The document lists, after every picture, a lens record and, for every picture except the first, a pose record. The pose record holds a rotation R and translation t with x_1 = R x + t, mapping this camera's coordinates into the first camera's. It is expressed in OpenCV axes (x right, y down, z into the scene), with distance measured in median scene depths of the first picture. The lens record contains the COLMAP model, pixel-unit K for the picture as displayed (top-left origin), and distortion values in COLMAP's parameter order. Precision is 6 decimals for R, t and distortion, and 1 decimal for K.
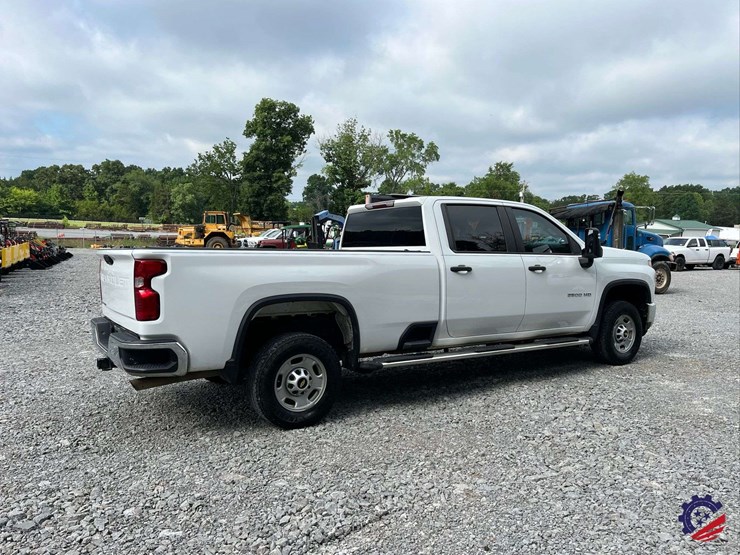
lens RADIAL K [[571.8, 0, 373.0], [0, 571.8, 289.5], [0, 0, 1]] dist [0.032627, -0.001708]
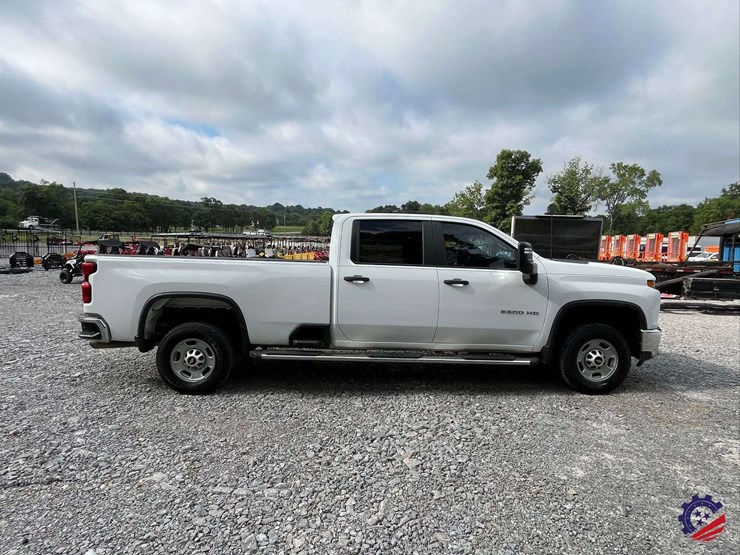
lens RADIAL K [[400.5, 0, 370.0], [0, 400.5, 277.5], [0, 0, 1]] dist [-0.005715, -0.000874]
pose [[0.854873, 0.044297, -0.516942, 0.439568], [-0.056485, 0.998373, -0.007858, -0.026403], [0.515753, 0.035917, 0.855984, 0.273542]]
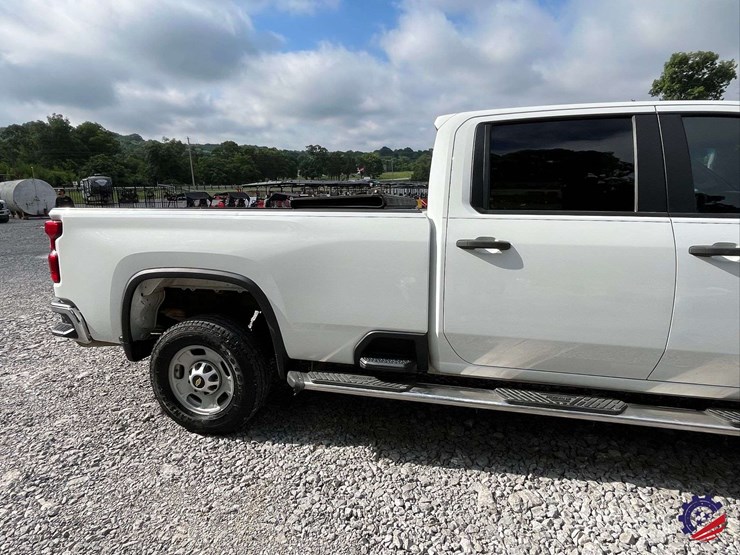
lens RADIAL K [[433.5, 0, 368.3], [0, 433.5, 275.6], [0, 0, 1]] dist [-0.004021, 0.000515]
pose [[0.688517, 0.113095, -0.716348, 0.286395], [-0.043398, 0.992421, 0.114969, -0.037981], [0.723921, -0.048070, 0.688206, 0.493518]]
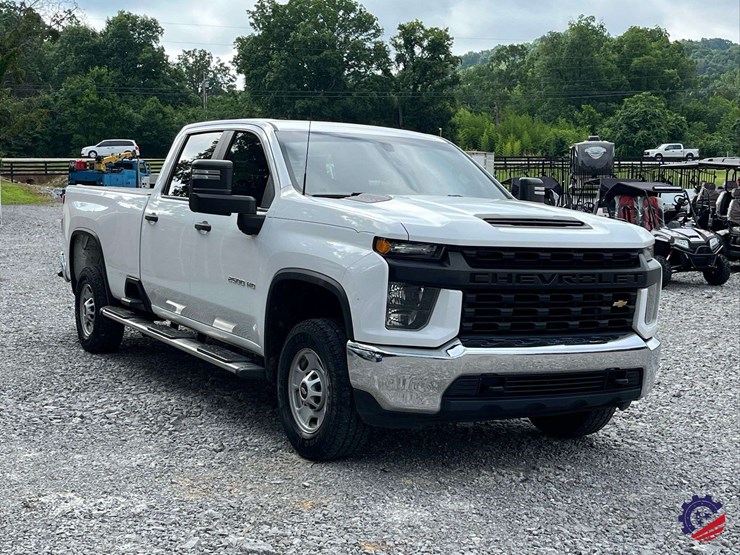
lens RADIAL K [[1111.9, 0, 370.0], [0, 1111.9, 277.5], [0, 0, 1]] dist [0.112004, -0.027356]
pose [[-0.061723, 0.075285, -0.995250, 1.266962], [-0.112324, 0.990293, 0.081876, -0.086384], [0.991753, 0.116844, -0.052667, 1.059846]]
